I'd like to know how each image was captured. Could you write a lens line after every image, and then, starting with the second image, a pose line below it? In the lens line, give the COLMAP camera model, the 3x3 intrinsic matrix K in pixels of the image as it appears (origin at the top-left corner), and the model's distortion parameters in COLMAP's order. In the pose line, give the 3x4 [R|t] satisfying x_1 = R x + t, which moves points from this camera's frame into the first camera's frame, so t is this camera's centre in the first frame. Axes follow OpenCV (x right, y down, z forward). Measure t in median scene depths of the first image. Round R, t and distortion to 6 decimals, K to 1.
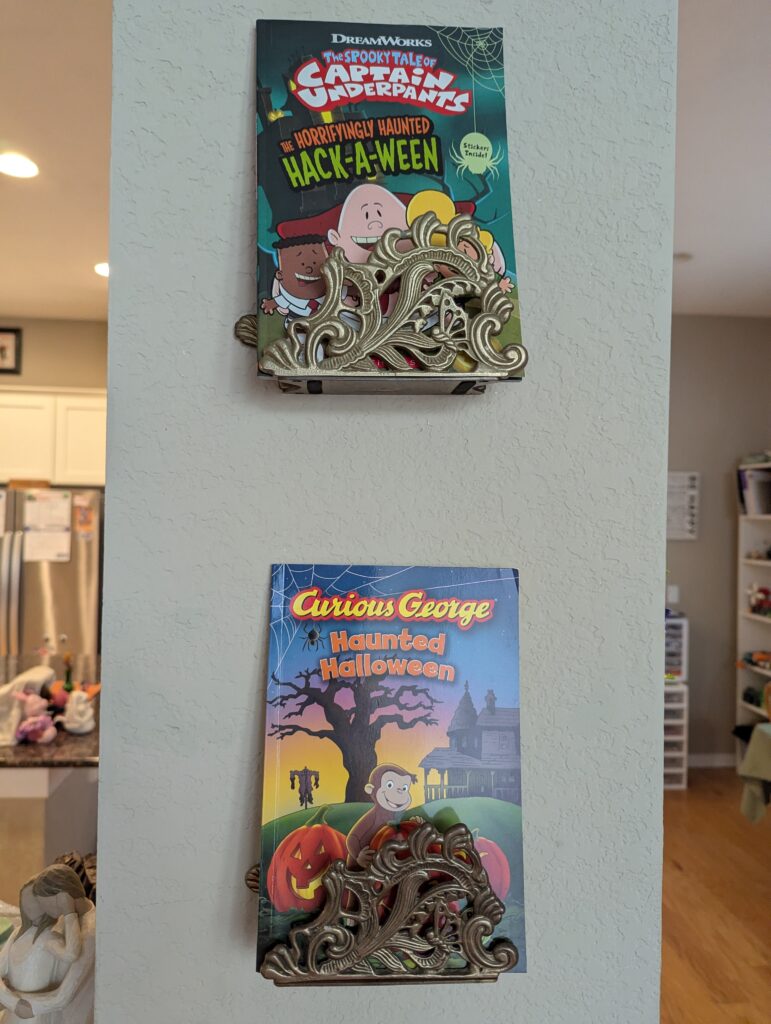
lens RADIAL K [[721.6, 0, 385.5], [0, 721.6, 512.0], [0, 0, 1]] dist [-0.000482, 0.001365]
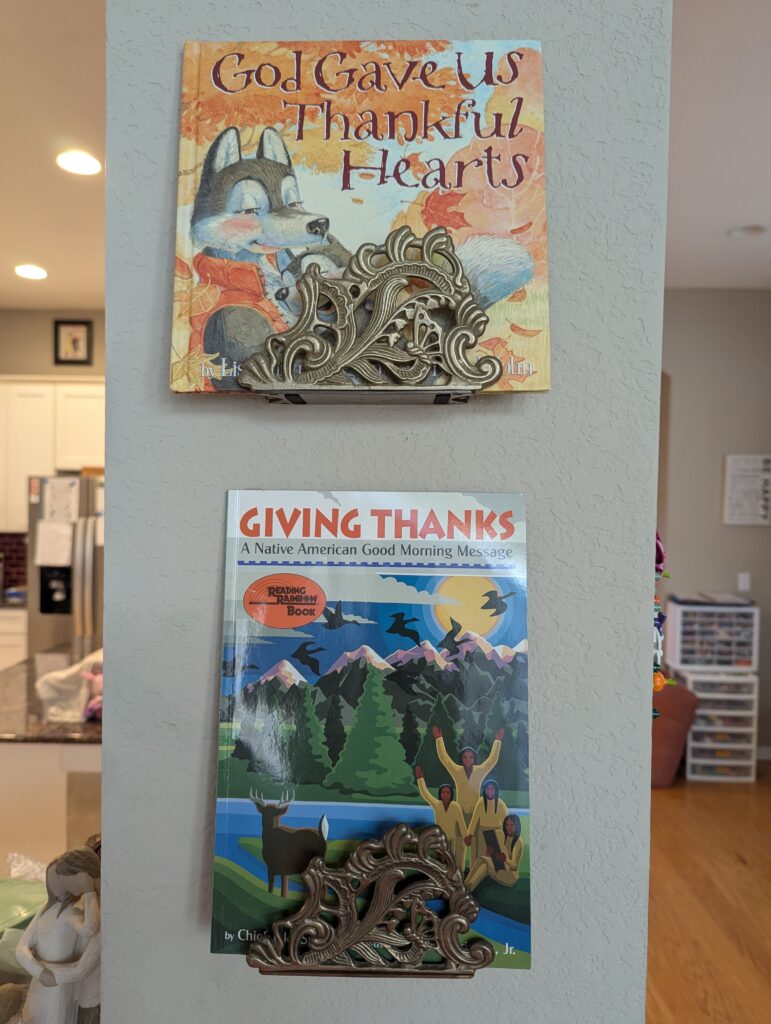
lens RADIAL K [[722.4, 0, 391.6], [0, 722.4, 512.9], [0, 0, 1]] dist [0.001937, -0.002115]
pose [[0.996395, -0.000355, -0.084837, 0.113777], [0.002452, 0.999694, 0.024609, -0.034327], [0.084802, -0.024728, 0.996091, -0.016493]]
